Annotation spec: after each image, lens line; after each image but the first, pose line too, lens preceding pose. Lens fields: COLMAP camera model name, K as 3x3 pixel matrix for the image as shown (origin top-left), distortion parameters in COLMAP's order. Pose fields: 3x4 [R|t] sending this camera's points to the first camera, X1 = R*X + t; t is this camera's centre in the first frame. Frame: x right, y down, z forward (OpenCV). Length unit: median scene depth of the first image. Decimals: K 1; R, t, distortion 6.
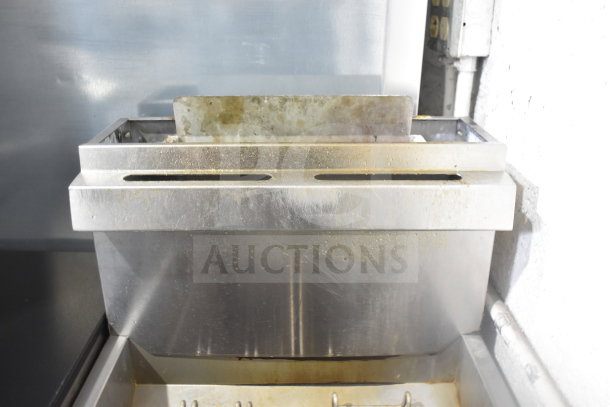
lens RADIAL K [[523.6, 0, 307.9], [0, 523.6, 215.1], [0, 0, 1]] dist [-0.057772, 0.005135]
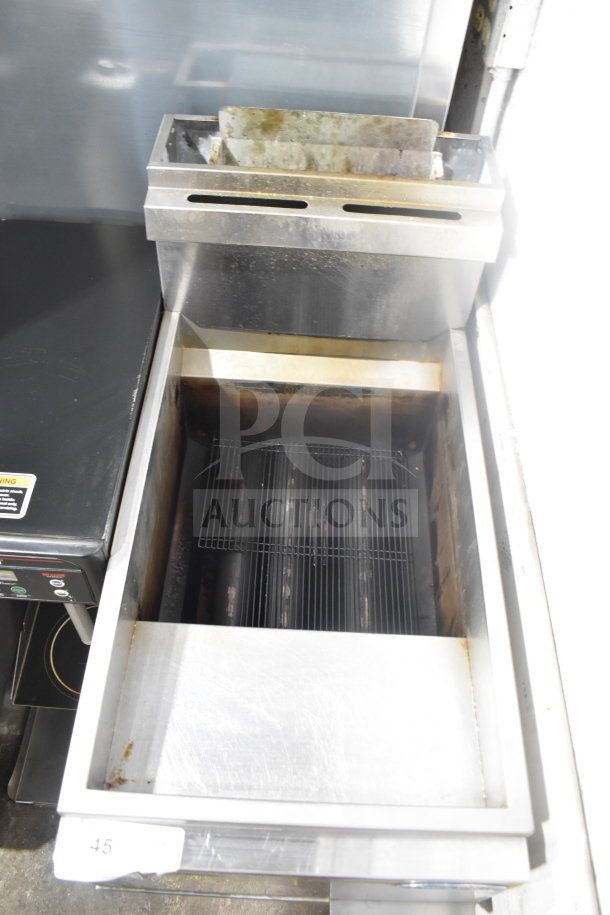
lens RADIAL K [[726.4, 0, 308.9], [0, 726.4, 443.5], [0, 0, 1]] dist [-0.064617, -0.009238]
pose [[0.997460, 0.068628, 0.019094, -0.051587], [-0.069205, 0.870036, 0.488106, -0.349546], [0.016885, -0.488187, 0.872576, -0.638581]]
